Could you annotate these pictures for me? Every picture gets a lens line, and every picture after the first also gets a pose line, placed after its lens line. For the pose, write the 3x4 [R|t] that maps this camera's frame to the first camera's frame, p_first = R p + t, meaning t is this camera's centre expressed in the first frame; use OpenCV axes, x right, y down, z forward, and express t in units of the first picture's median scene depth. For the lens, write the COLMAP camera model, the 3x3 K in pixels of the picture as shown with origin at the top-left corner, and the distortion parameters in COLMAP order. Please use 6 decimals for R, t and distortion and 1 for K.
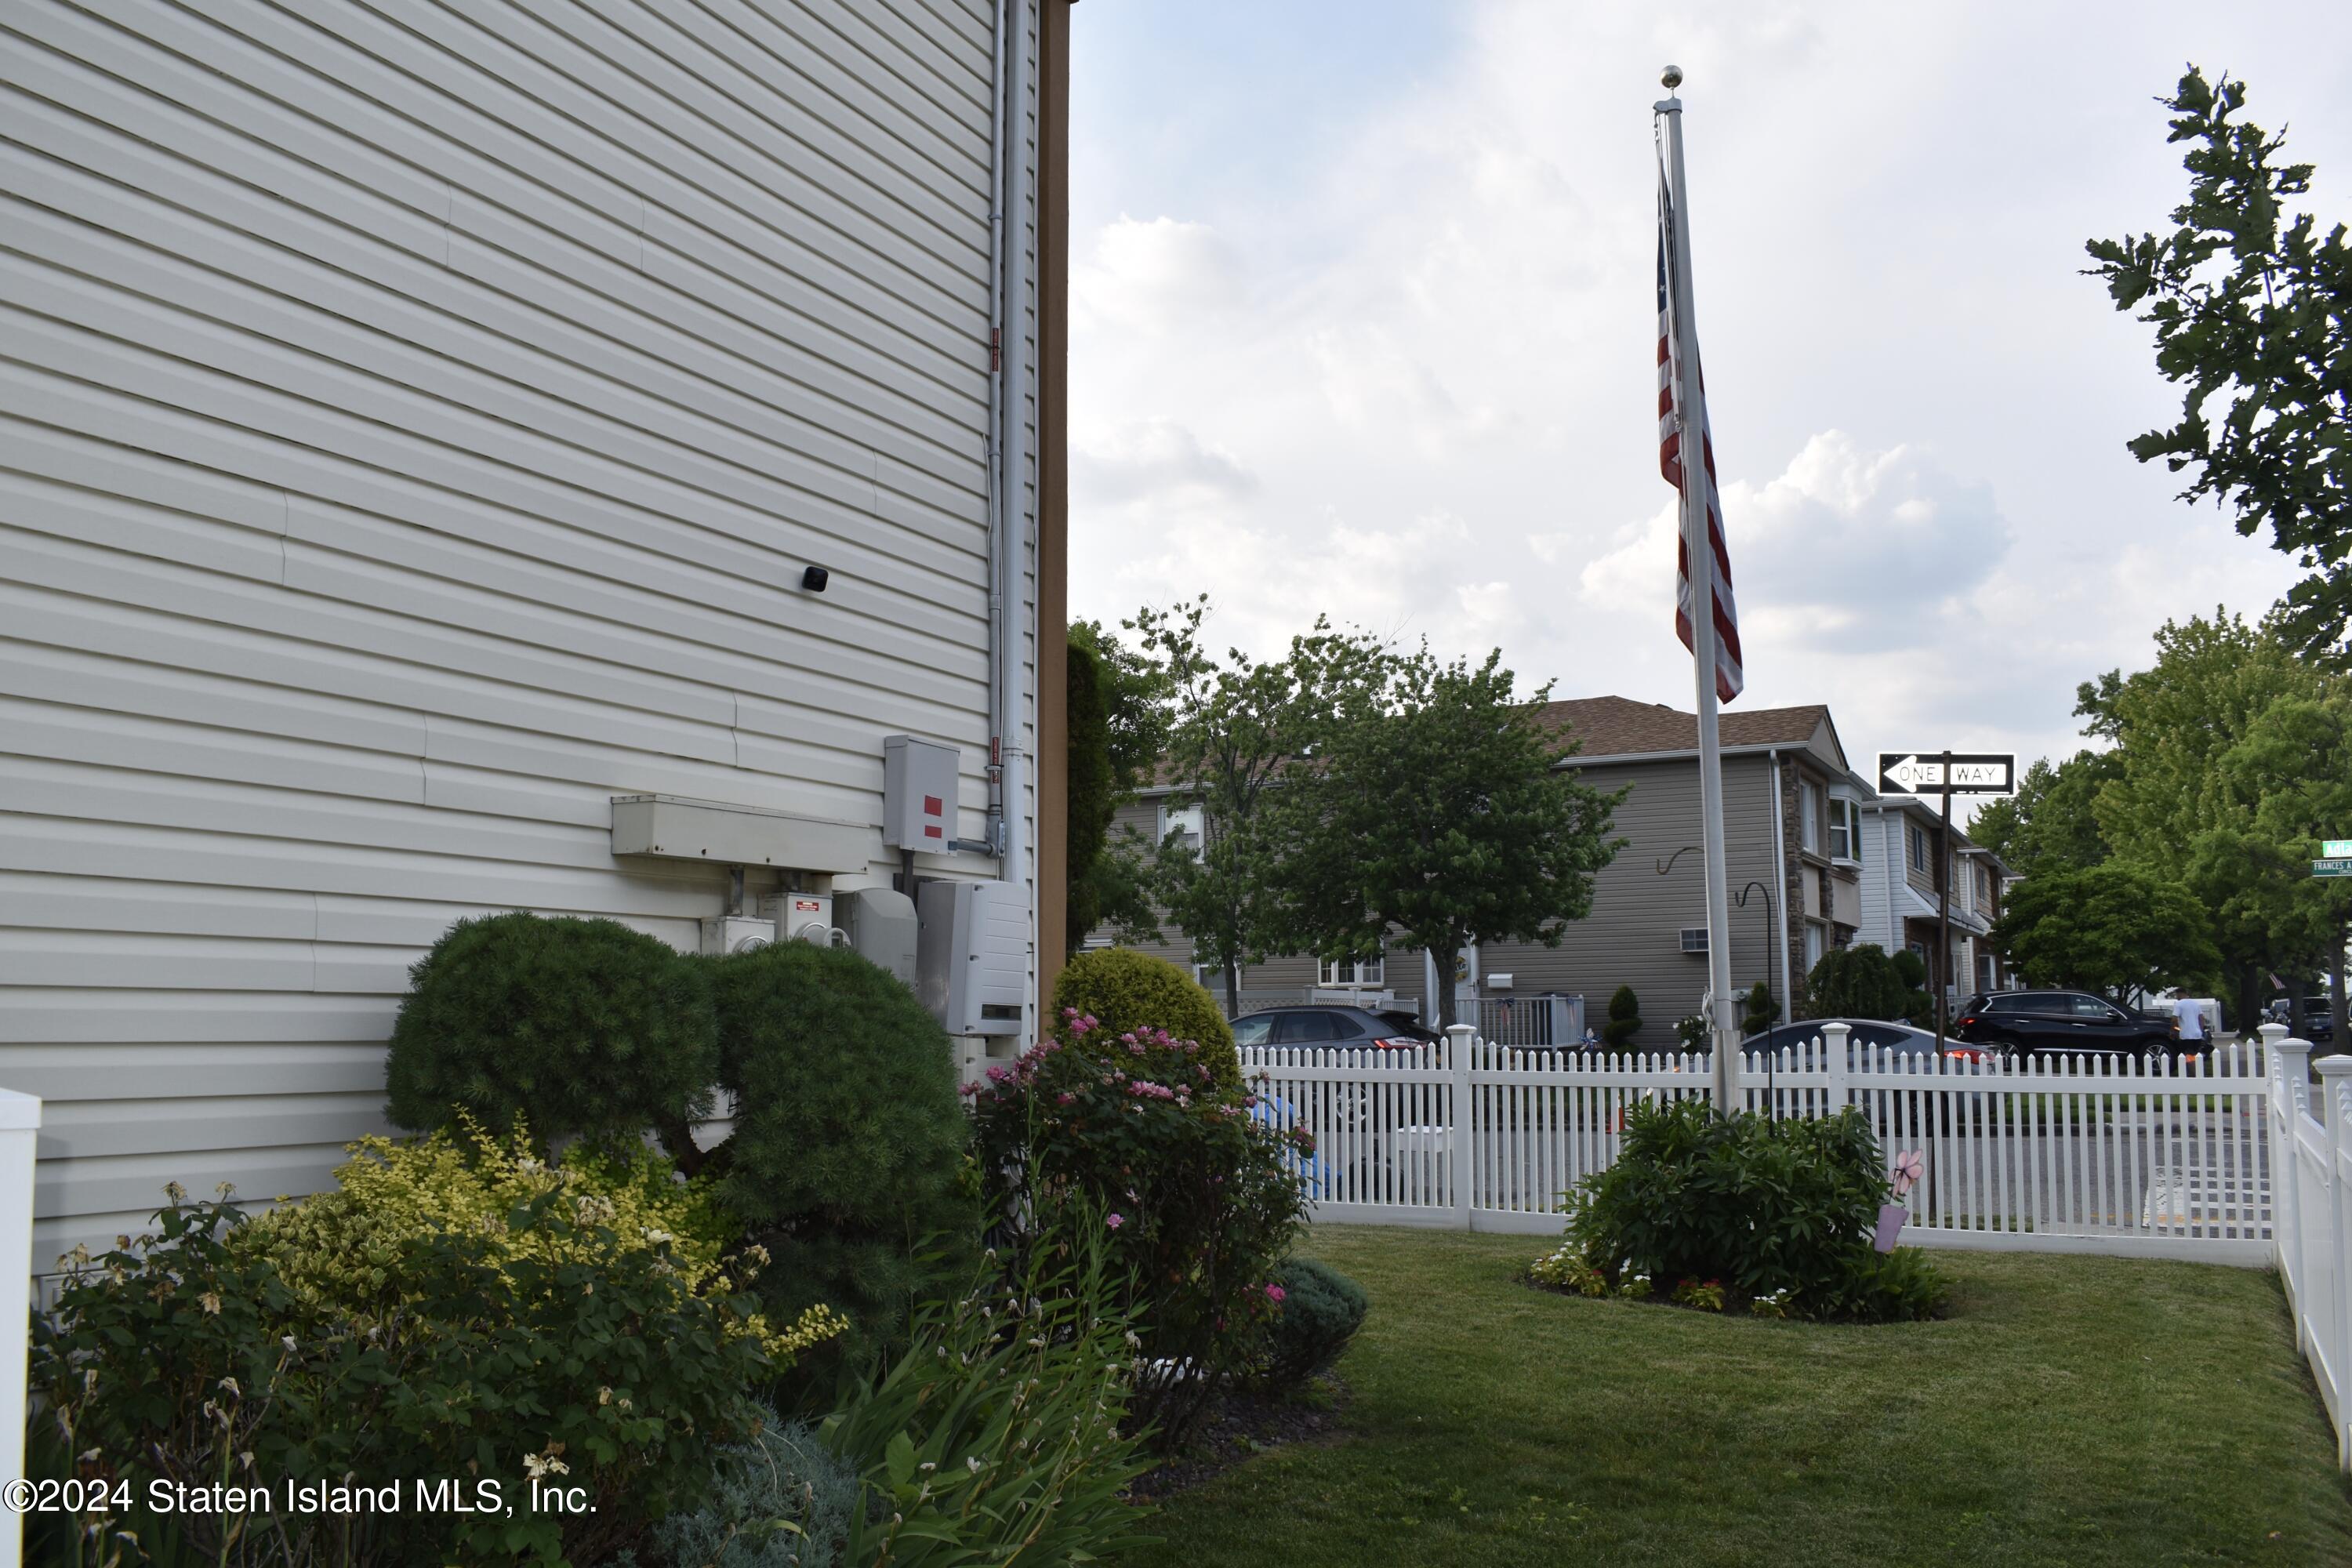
lens RADIAL K [[1855.6, 0, 1176.0], [0, 1855.6, 784.0], [0, 0, 1]] dist [-0.092424, 0.002538]
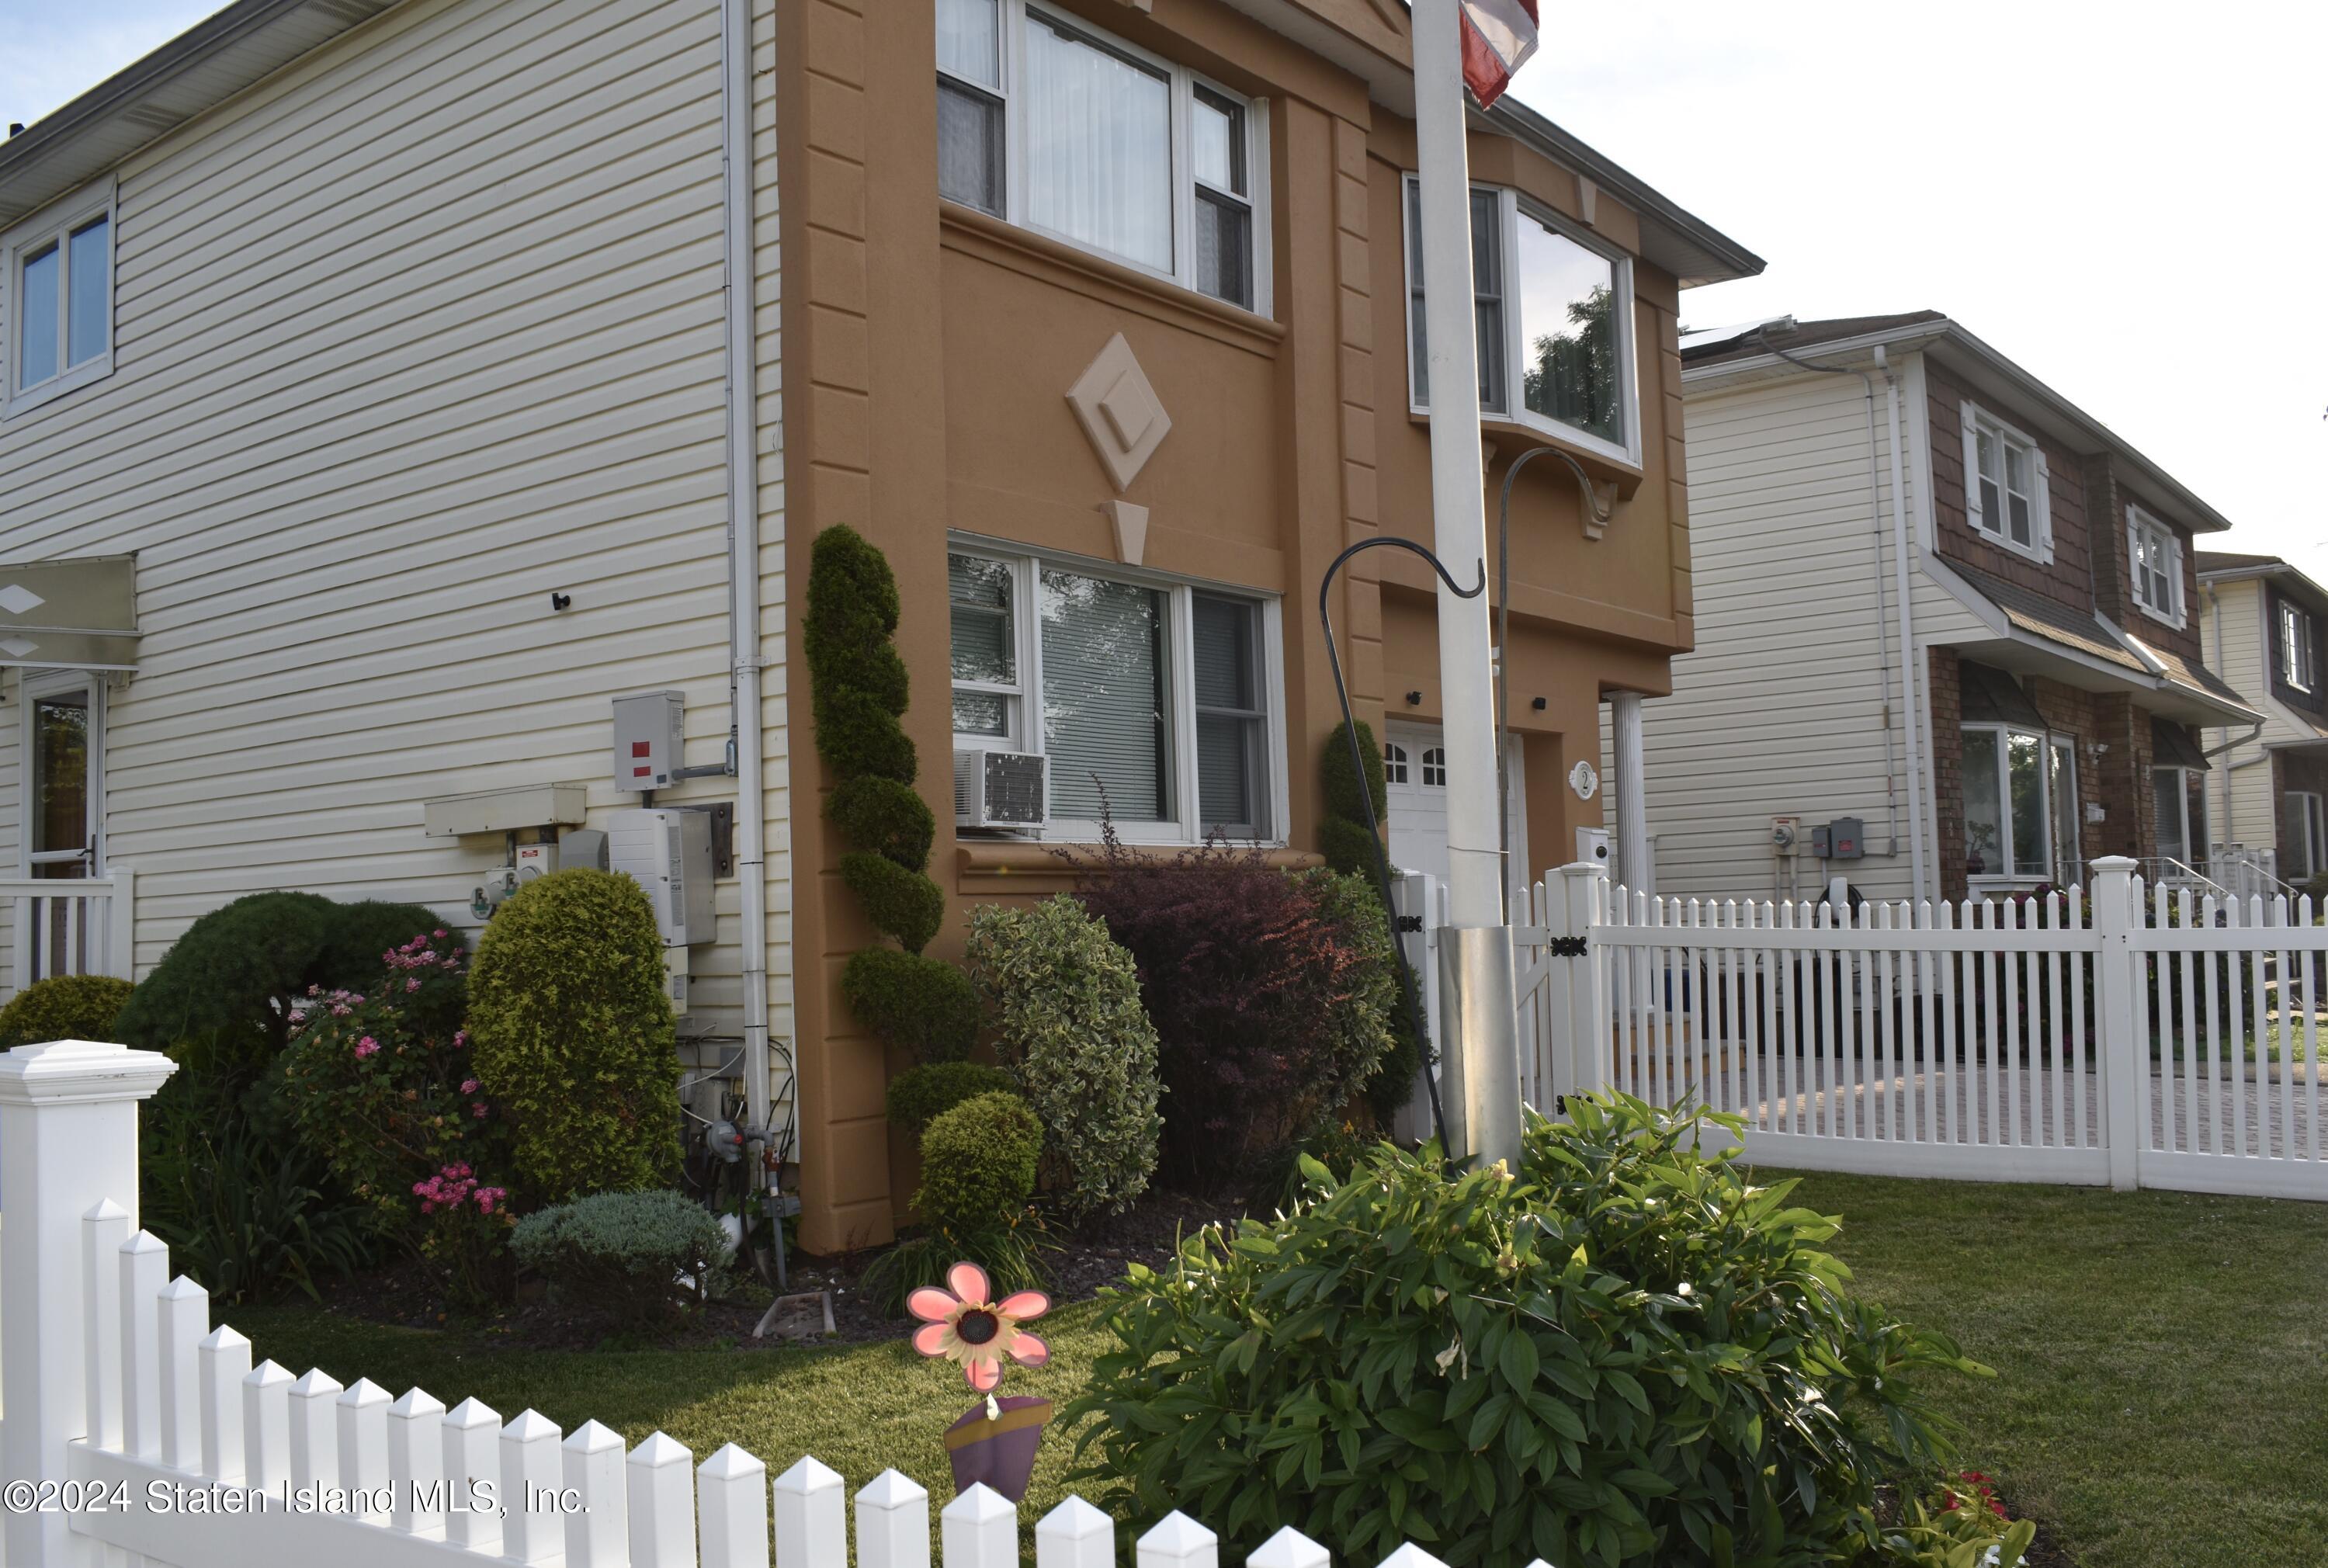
lens RADIAL K [[2127.8, 0, 1199.3], [0, 2127.8, 785.0], [0, 0, 1]] dist [-0.090938, 0.011054]
pose [[-0.152699, -0.059472, -0.986482, 1.186461], [0.152926, 0.984743, -0.083039, 0.209028], [0.976369, -0.163538, -0.141275, 1.623593]]
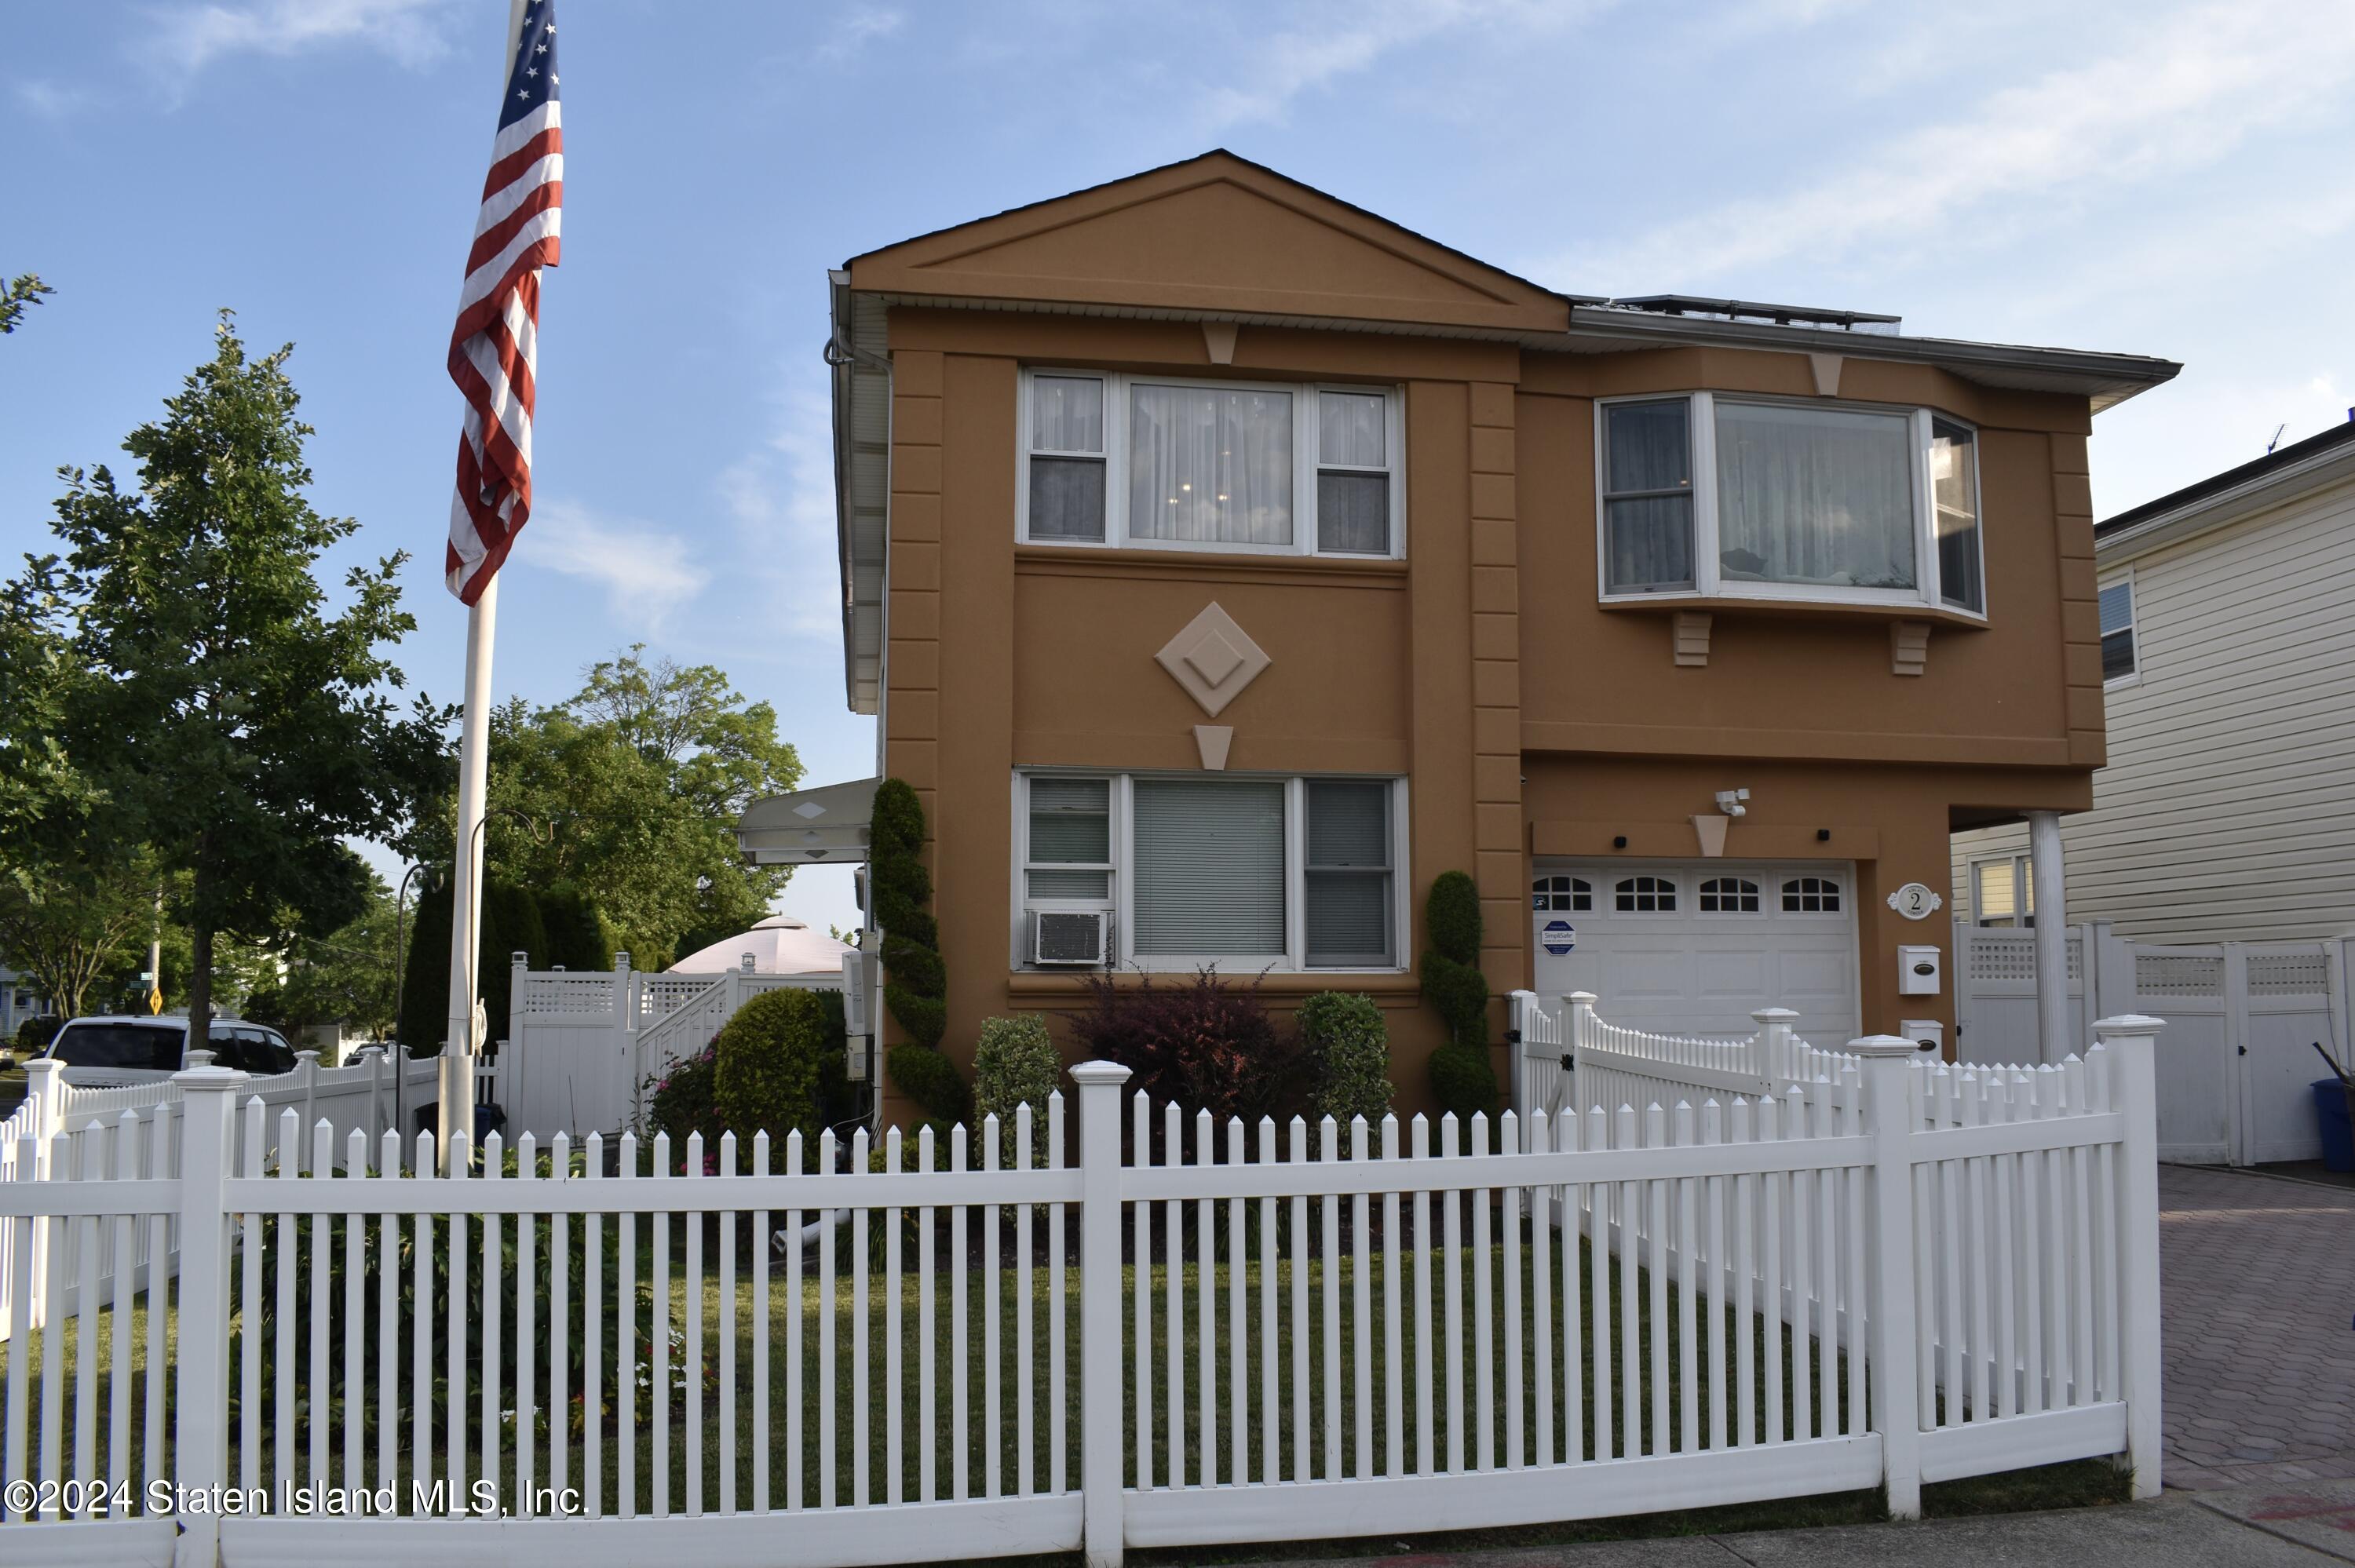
lens RADIAL K [[1926.0, 0, 1177.5], [0, 1926.0, 784.0], [0, 0, 1]] dist [-0.093718, 0.014380]
pose [[-0.793552, -0.065748, -0.604940, 0.868699], [0.076615, 0.975439, -0.206517, 0.331044], [0.603660, -0.210229, -0.769024, 2.896501]]
